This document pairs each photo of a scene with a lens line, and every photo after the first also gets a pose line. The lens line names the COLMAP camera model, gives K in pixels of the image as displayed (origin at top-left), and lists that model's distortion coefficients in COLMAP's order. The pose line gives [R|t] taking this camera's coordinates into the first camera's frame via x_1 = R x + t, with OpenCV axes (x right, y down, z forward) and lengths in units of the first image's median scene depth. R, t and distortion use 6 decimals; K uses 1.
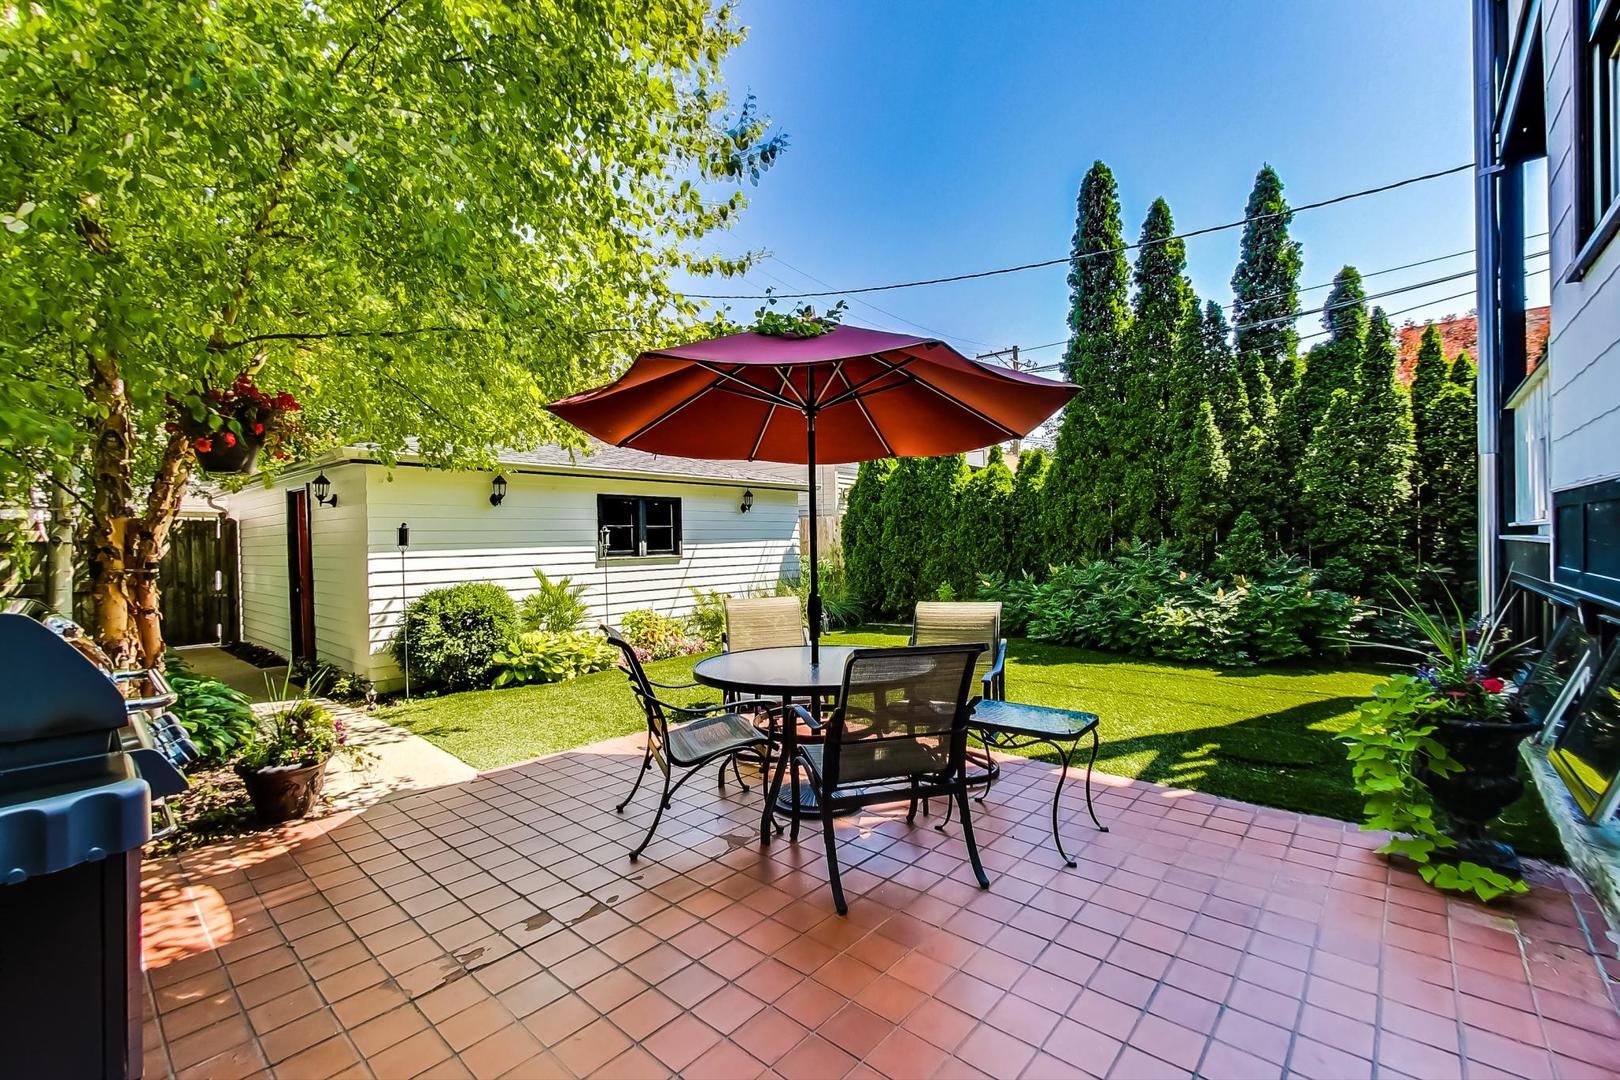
lens RADIAL K [[674.2, 0, 807.4], [0, 674.2, 542.0], [0, 0, 1]] dist [-0.003293, -0.000164]
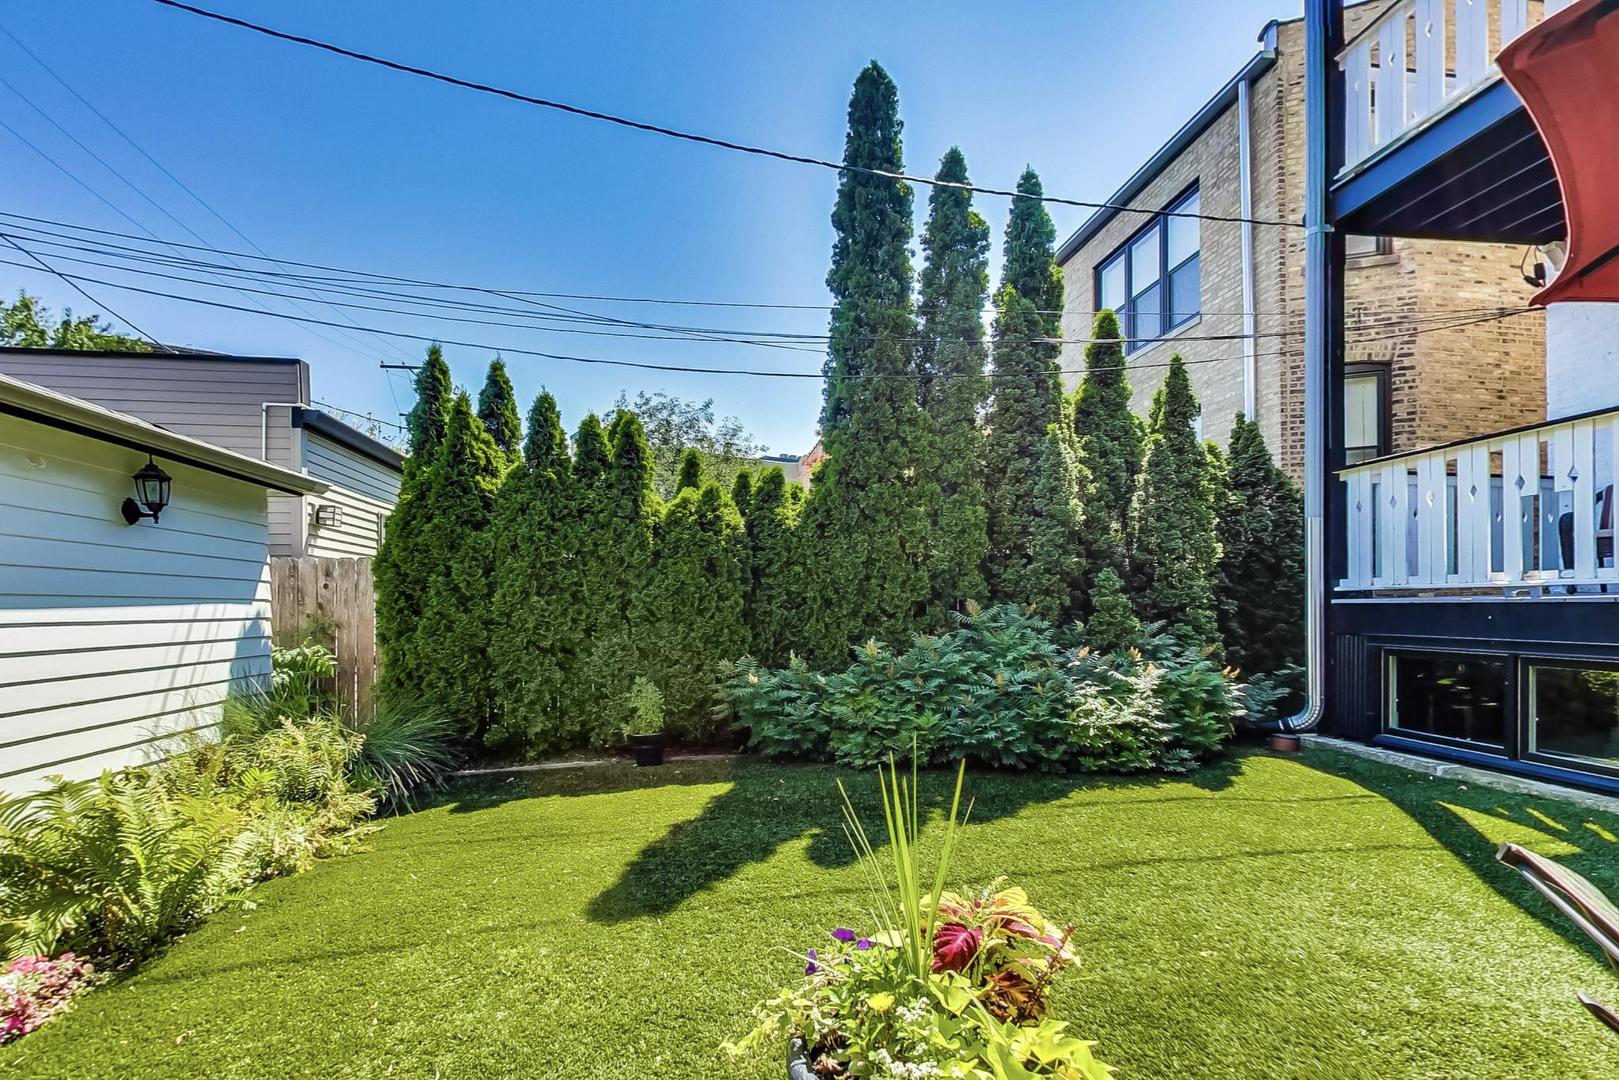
lens RADIAL K [[718.5, 0, 808.1], [0, 718.5, 607.7], [0, 0, 1]] dist [-0.000896, -0.000045]
pose [[0.653574, 0.004976, 0.756846, -0.152735], [0.003803, 0.999944, -0.009858, 0.005904], [-0.756853, 0.009321, 0.653519, 0.494113]]
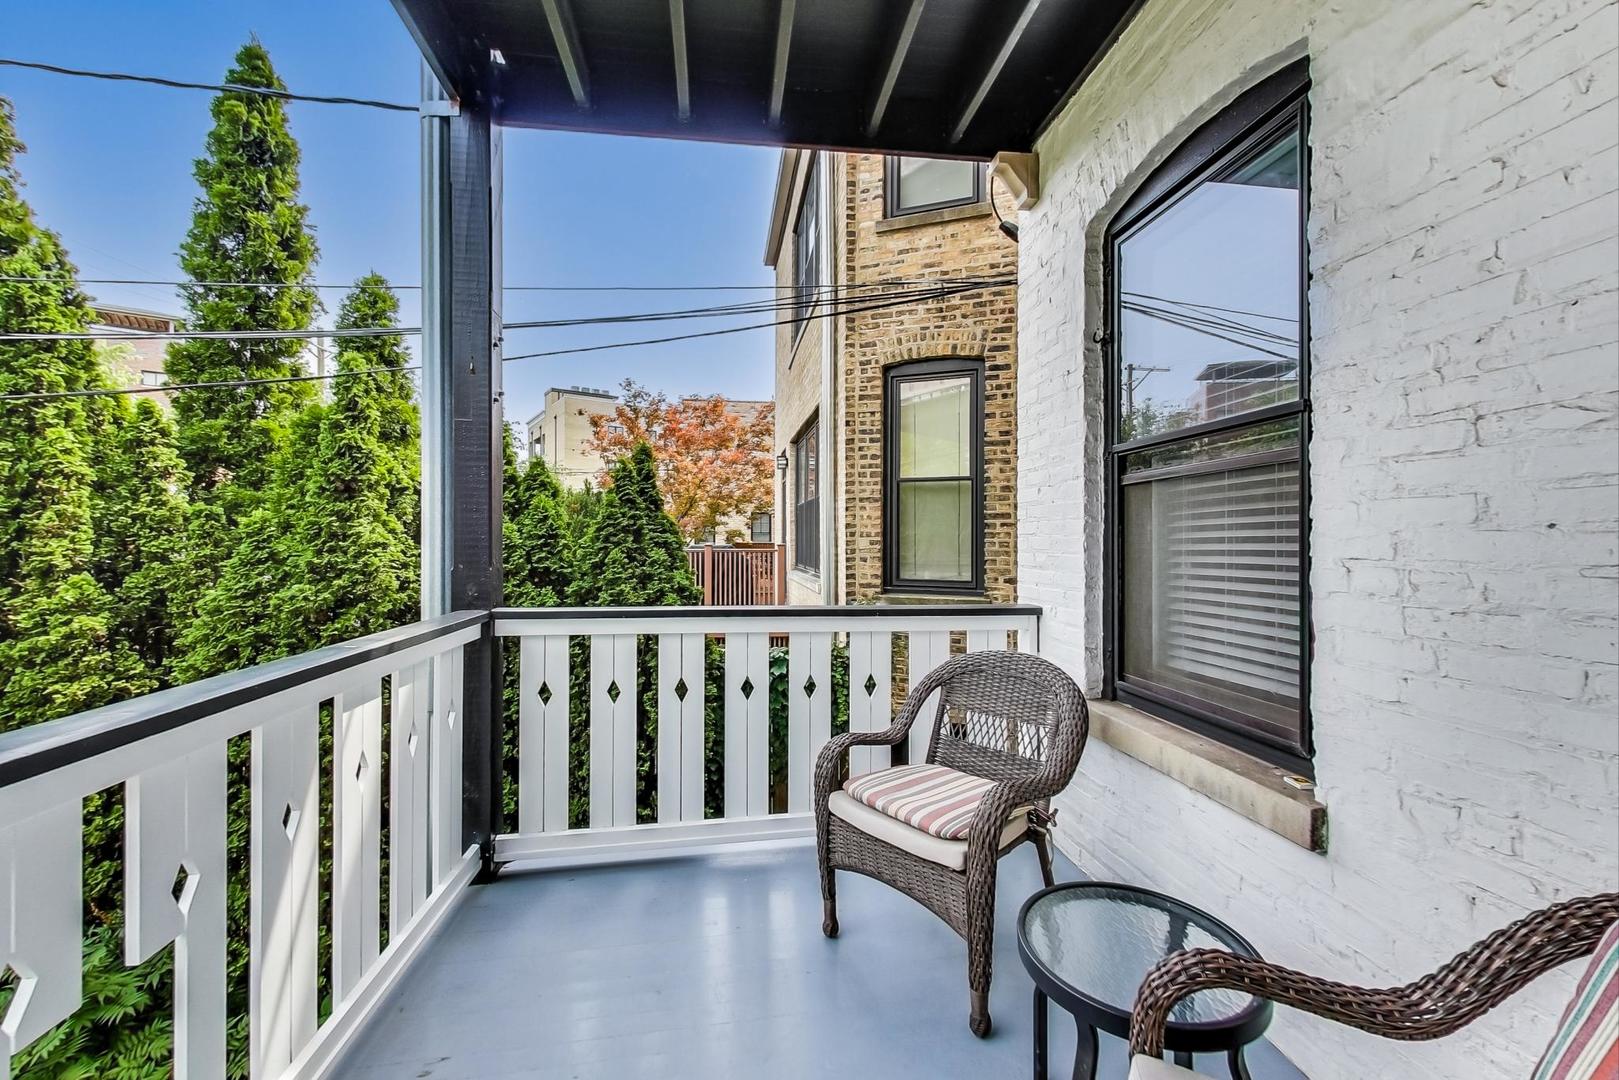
lens RADIAL K [[627.3, 0, 804.9], [0, 627.3, 540.7], [0, 0, 1]] dist [0.002676, 0.000088]
pose [[0.658272, 0.007353, 0.752744, 0.481254], [-0.003781, 0.999972, -0.006461, -0.142280], [-0.752770, 0.001407, 0.658282, 0.287662]]
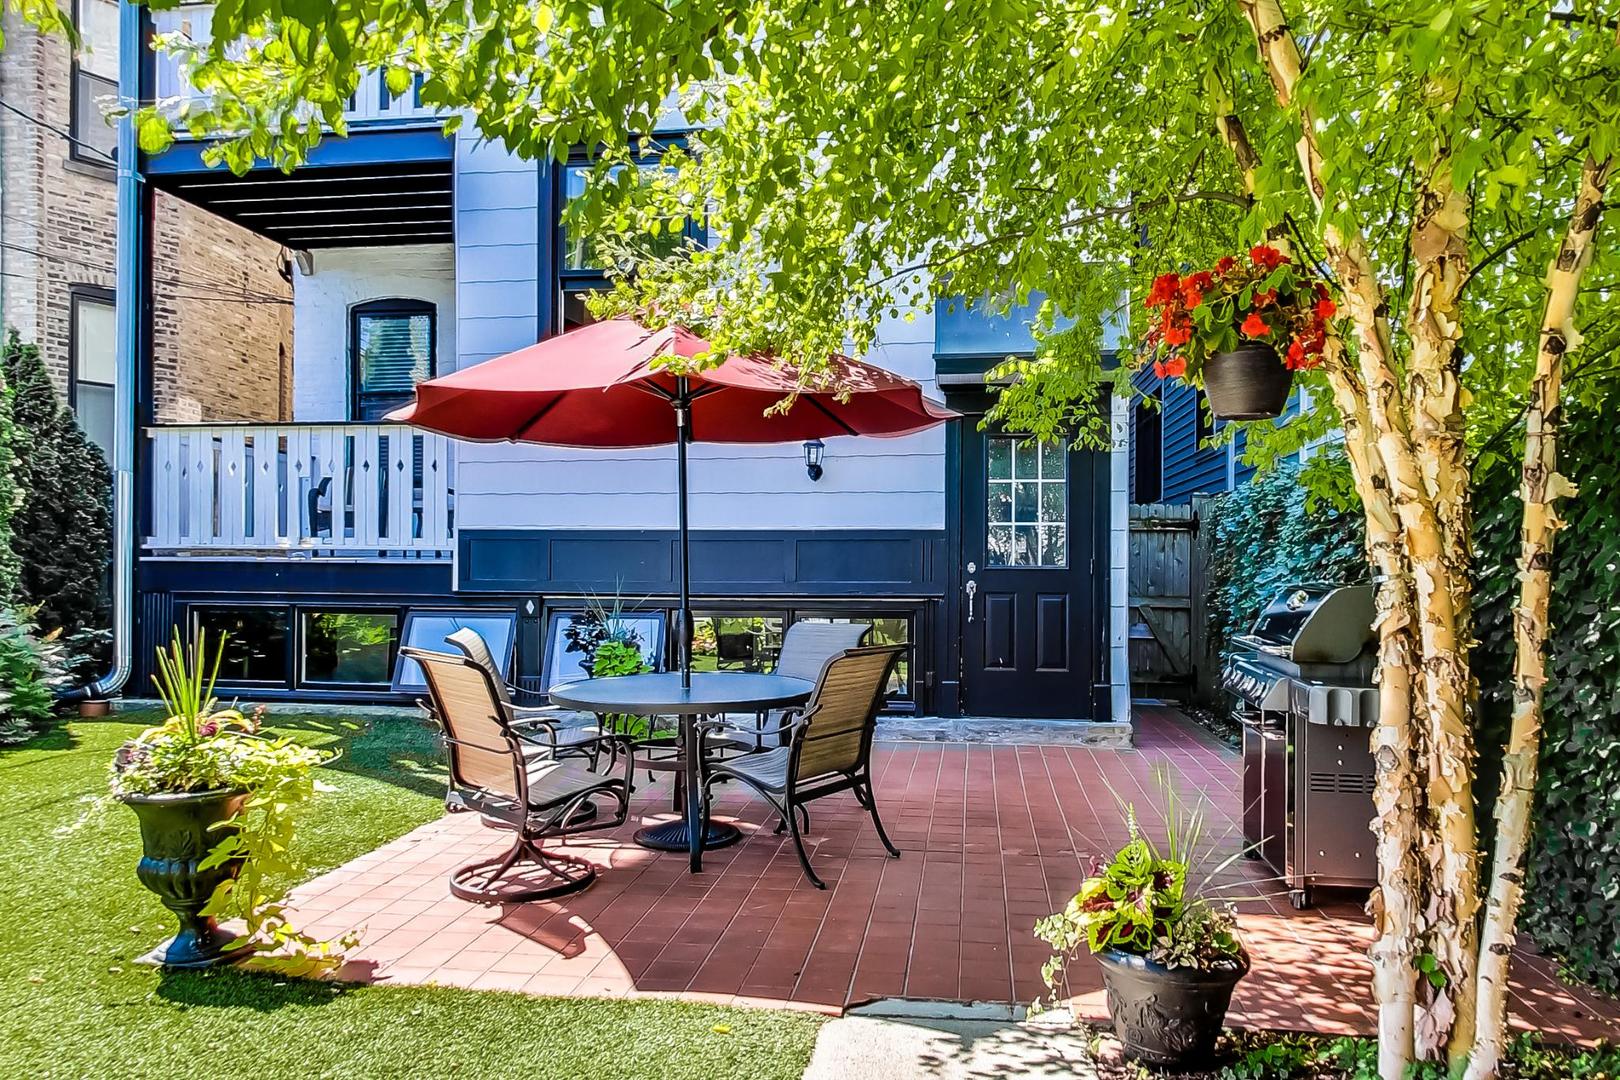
lens RADIAL K [[1119.2, 0, 803.2], [0, 1119.2, 574.0], [0, 0, 1]] dist [0.002310, -0.000723]
pose [[-0.542464, 0.003693, 0.840071, -0.476017], [0.001855, 0.999993, -0.003198, 0.012667], [-0.840077, -0.000176, -0.542467, 0.596017]]
